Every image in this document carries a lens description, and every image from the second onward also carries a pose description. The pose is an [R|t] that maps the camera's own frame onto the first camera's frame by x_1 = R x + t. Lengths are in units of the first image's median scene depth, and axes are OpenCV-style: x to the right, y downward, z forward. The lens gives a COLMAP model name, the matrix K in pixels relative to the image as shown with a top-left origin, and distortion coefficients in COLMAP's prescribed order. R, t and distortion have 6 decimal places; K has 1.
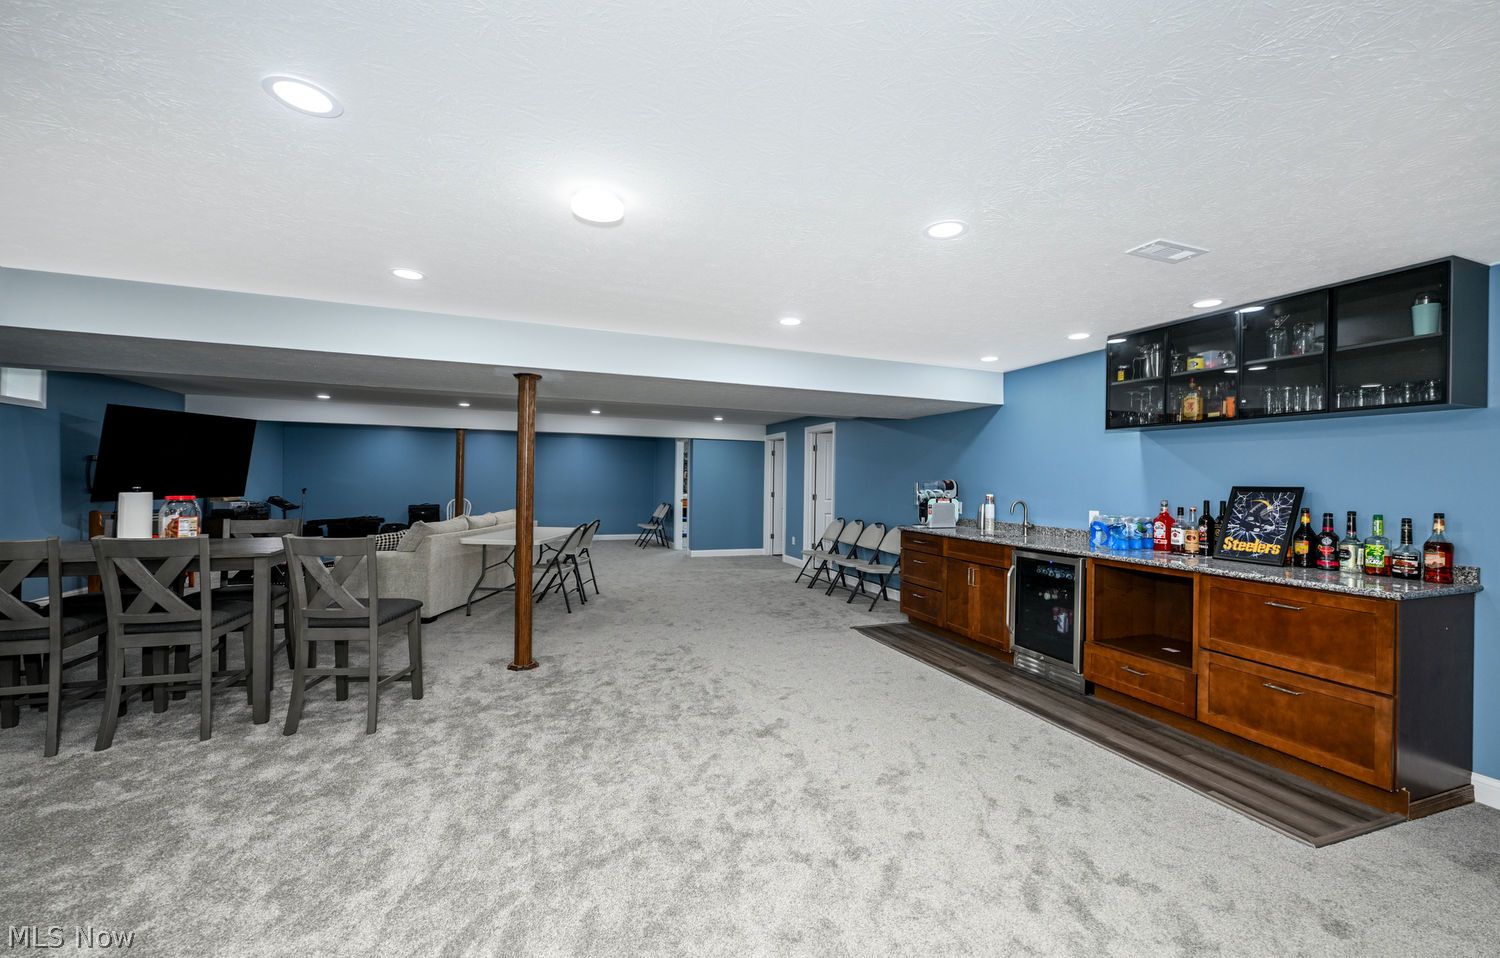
lens RADIAL K [[600.2, 0, 750.0], [0, 600.2, 479.0], [0, 0, 1]] dist [-0.001462, -0.000196]
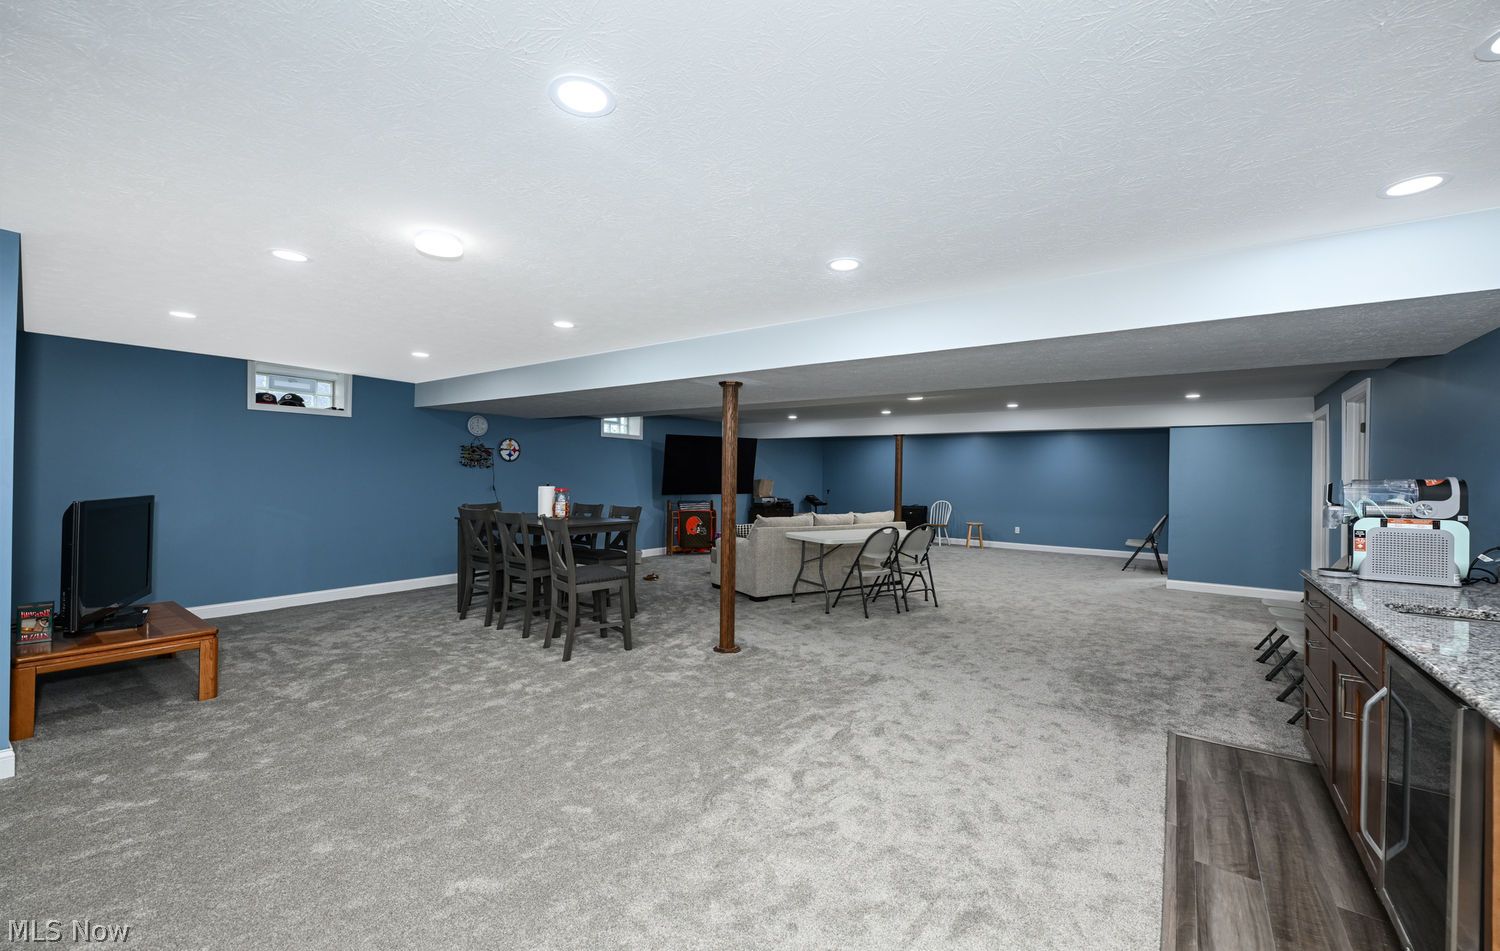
lens RADIAL K [[590.2, 0, 750.0], [0, 590.2, 475.5], [0, 0, 1]] dist [0.001119, 0.000023]
pose [[0.553724, -0.009207, -0.832650, 0.469260], [-0.002628, 0.999915, -0.012804, 0.007420], [0.832696, 0.009278, 0.553652, 0.376532]]
